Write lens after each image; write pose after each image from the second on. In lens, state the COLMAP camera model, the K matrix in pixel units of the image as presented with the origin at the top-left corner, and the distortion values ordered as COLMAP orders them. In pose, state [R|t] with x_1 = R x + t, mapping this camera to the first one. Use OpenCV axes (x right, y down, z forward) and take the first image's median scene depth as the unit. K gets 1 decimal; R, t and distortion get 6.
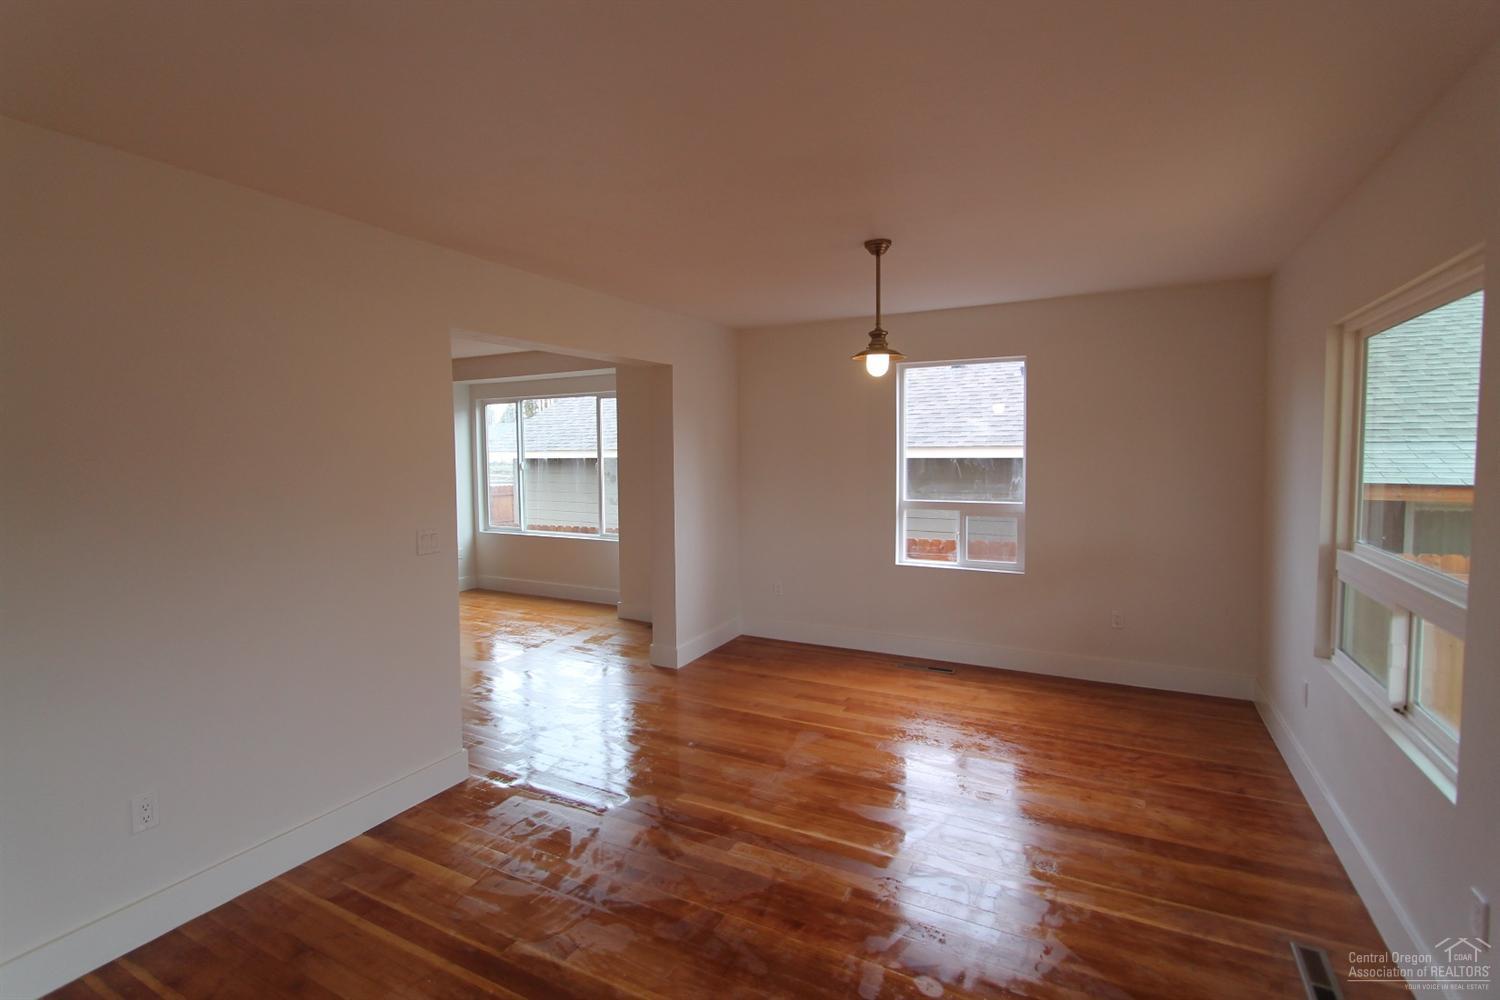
lens RADIAL K [[700.7, 0, 731.2], [0, 700.7, 490.8], [0, 0, 1]] dist [-0.014502, 0.001899]
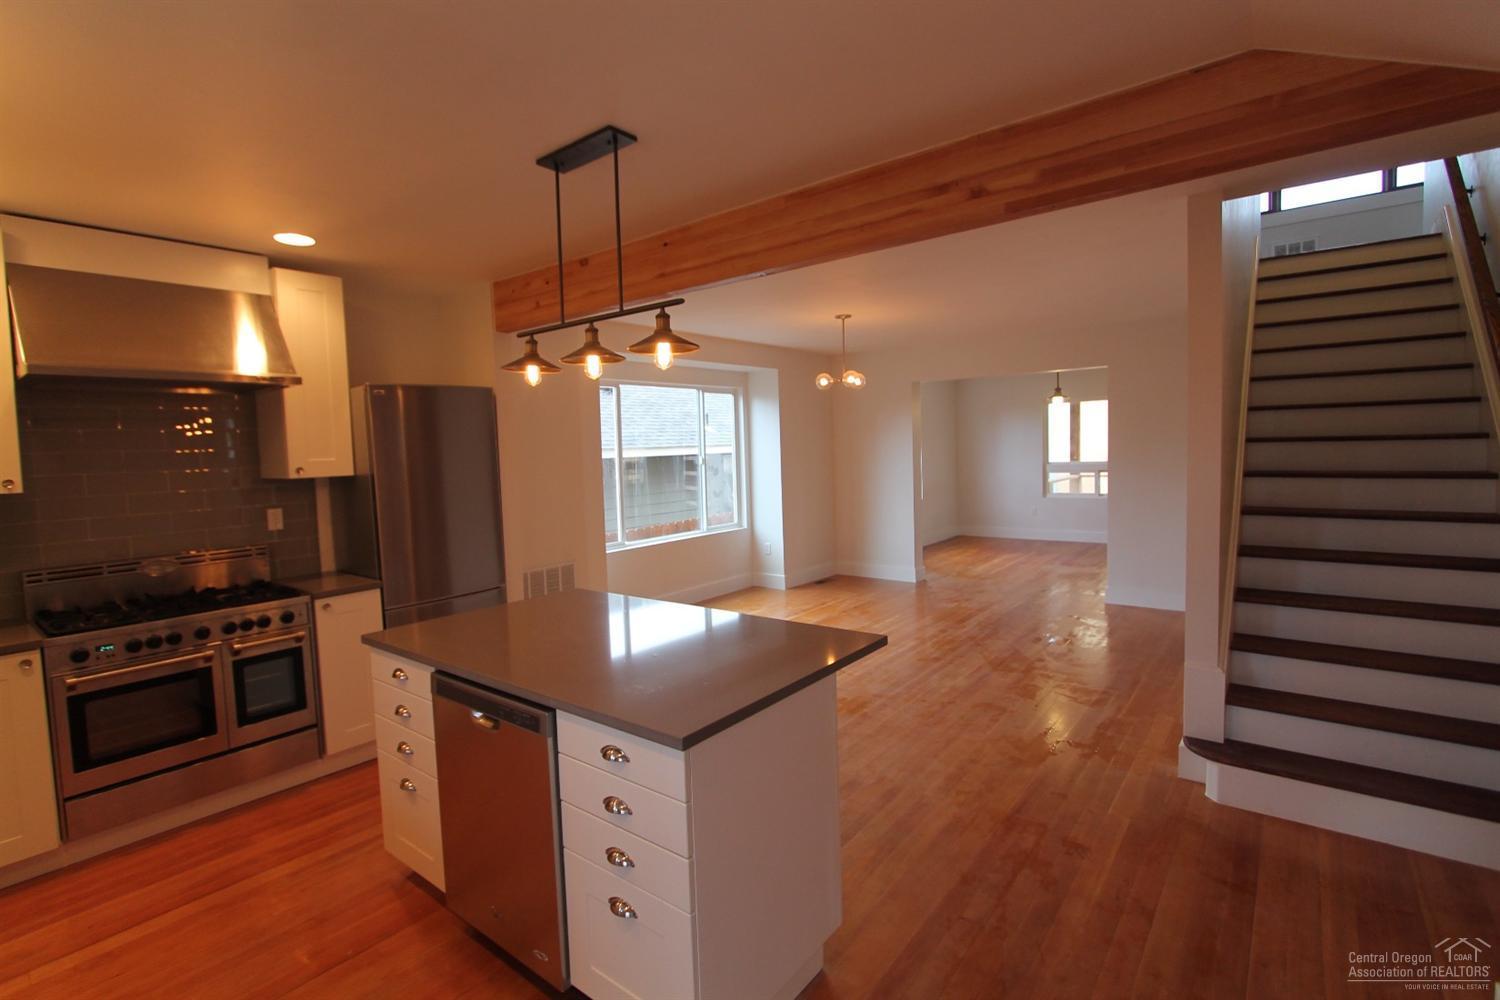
lens RADIAL K [[700.7, 0, 731.2], [0, 700.7, 490.8], [0, 0, 1]] dist [-0.014502, 0.001899]
pose [[0.190060, -0.059432, 0.979972, -1.059671], [0.083689, 0.995514, 0.044143, -0.035024], [-0.978199, 0.073623, 0.194181, 0.745860]]
